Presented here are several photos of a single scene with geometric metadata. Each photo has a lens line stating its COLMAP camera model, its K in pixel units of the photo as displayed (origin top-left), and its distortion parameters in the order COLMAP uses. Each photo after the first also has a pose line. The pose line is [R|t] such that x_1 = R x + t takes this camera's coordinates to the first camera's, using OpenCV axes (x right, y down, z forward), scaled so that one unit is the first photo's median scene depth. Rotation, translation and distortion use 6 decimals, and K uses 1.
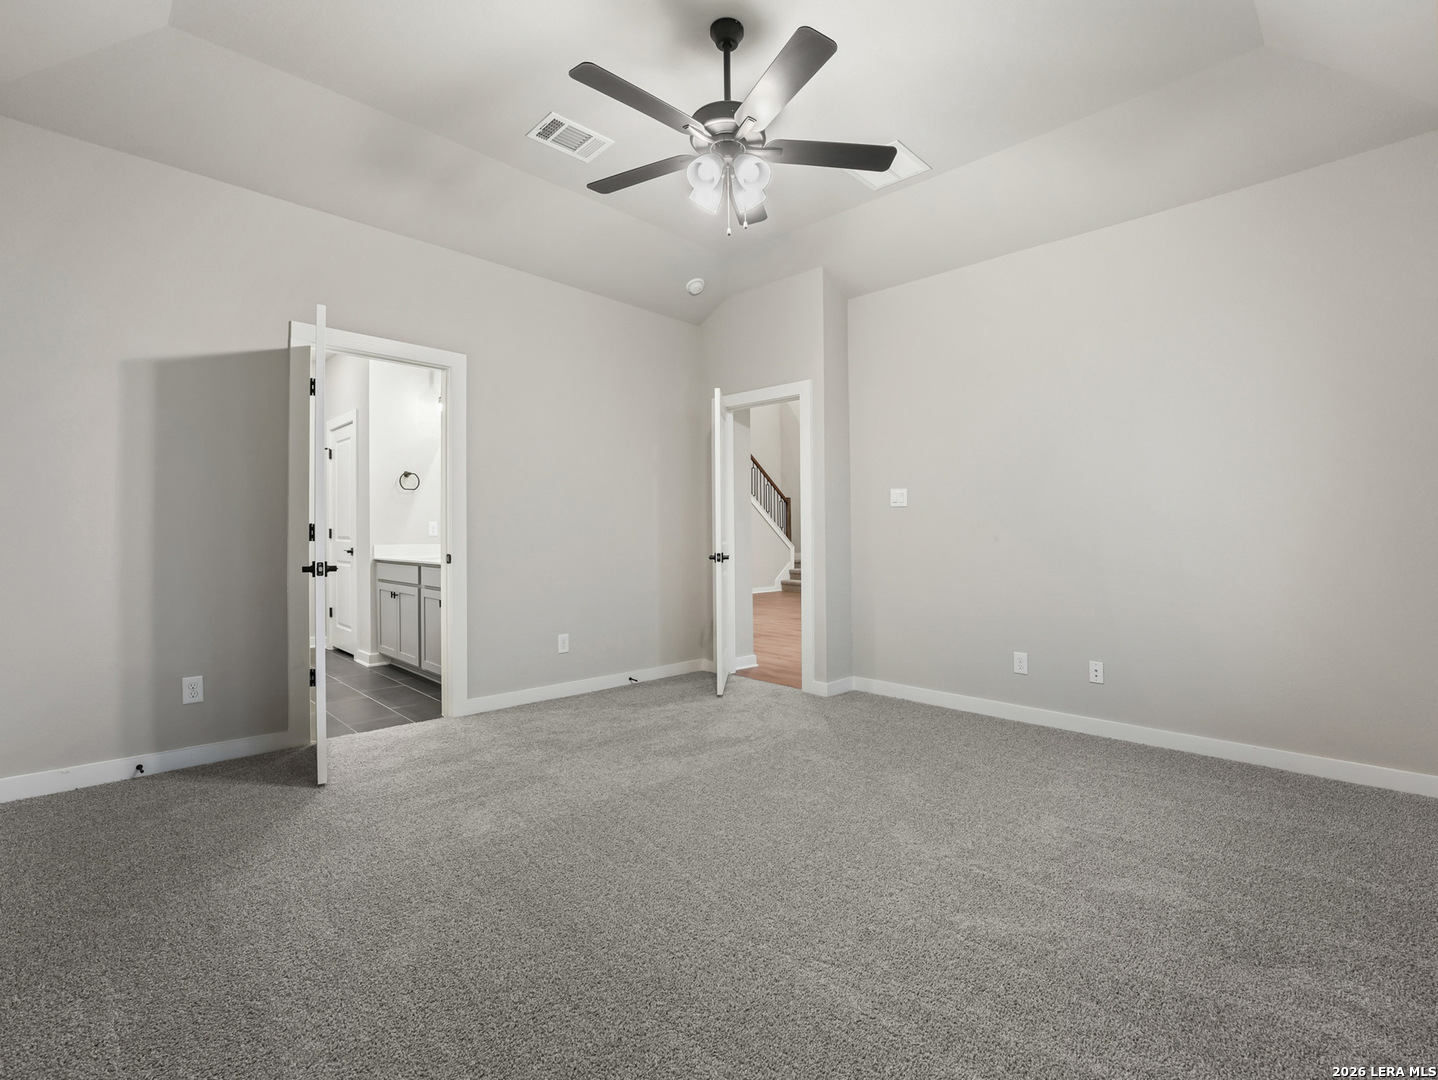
lens RADIAL K [[652.7, 0, 749.0], [0, 652.7, 542.5], [0, 0, 1]] dist [-0.010932, 0.000360]
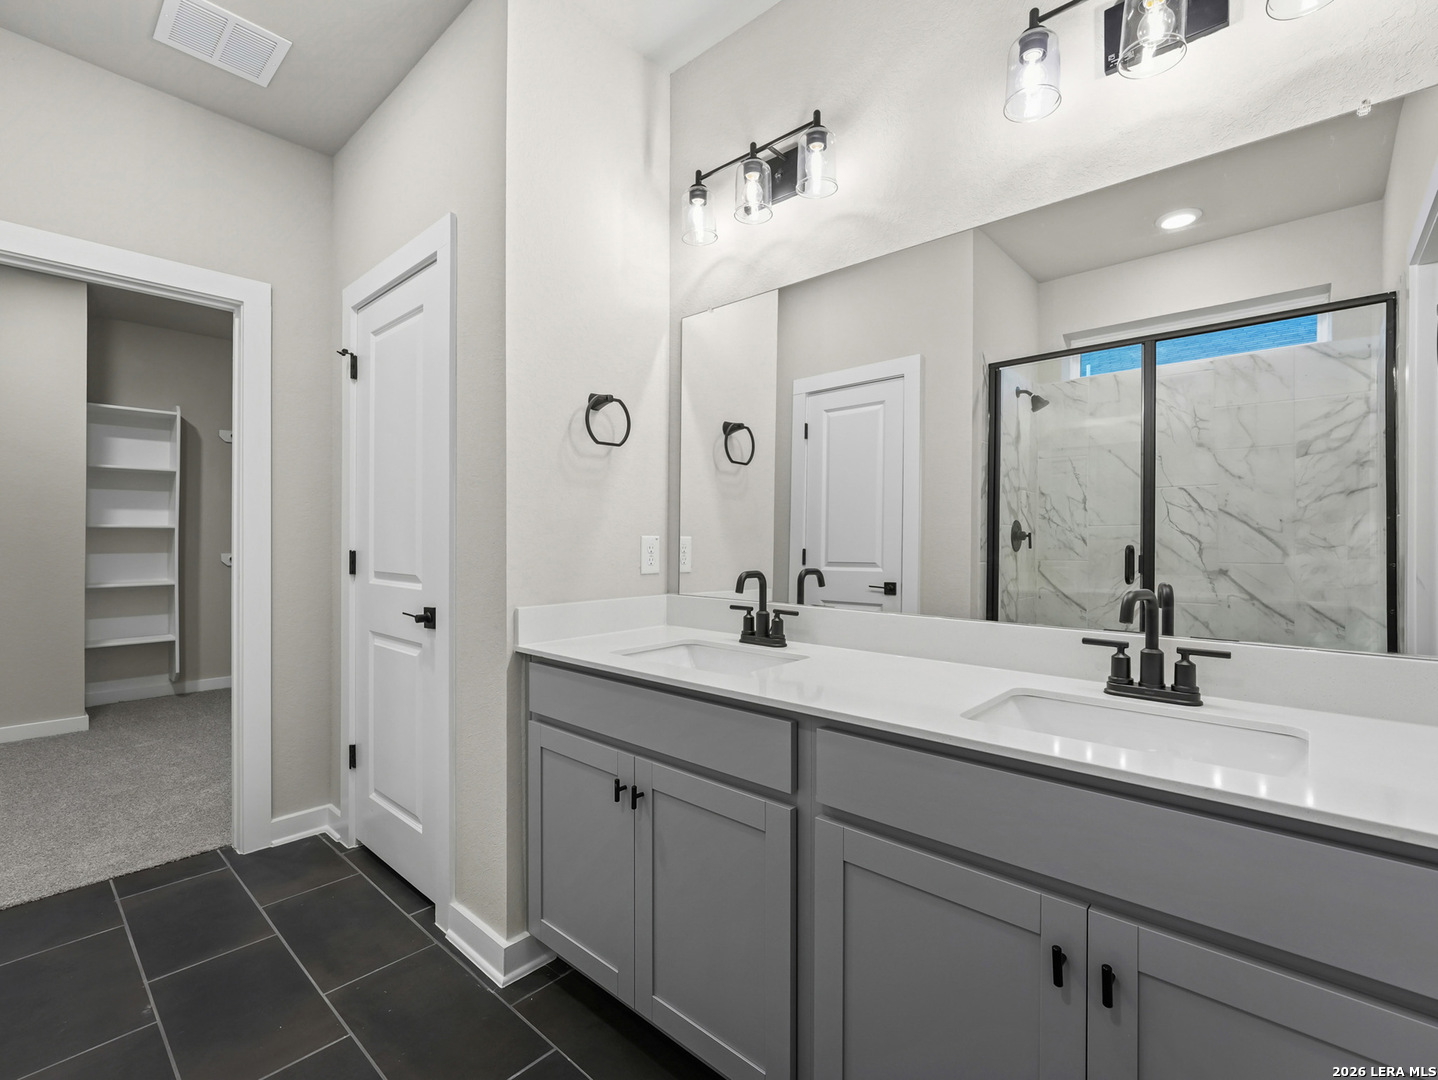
lens RADIAL K [[657.6, 0, 715.1], [0, 657.6, 543.8], [0, 0, 1]] dist [-0.023783, 0.001210]
pose [[0.999430, 0.009009, 0.032550, -0.488106], [-0.008816, 0.999943, -0.006046, -0.027724], [-0.032602, 0.005755, 0.999452, 0.665127]]
